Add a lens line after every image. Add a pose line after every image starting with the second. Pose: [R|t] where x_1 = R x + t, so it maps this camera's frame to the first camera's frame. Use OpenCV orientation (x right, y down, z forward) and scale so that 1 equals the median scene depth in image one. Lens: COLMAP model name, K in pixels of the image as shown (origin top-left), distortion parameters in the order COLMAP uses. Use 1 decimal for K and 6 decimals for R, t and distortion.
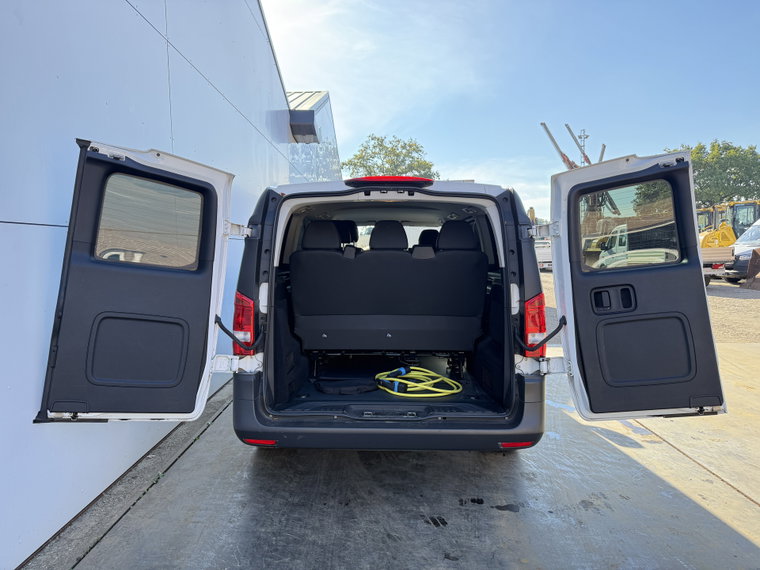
lens RADIAL K [[535.7, 0, 380.0], [0, 535.7, 285.0], [0, 0, 1]] dist [0.056452, -0.099249]
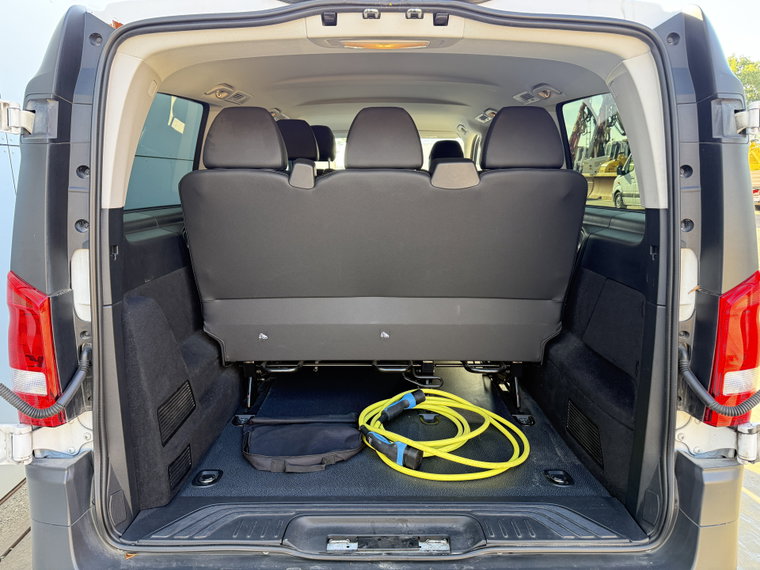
lens RADIAL K [[535.6, 0, 380.0], [0, 535.6, 285.0], [0, 0, 1]] dist [0.061451, -0.062280]
pose [[0.999940, -0.005500, 0.009511, 0.008559], [0.004183, 0.991060, 0.133353, -0.030578], [-0.010159, -0.133305, 0.991023, 0.572559]]
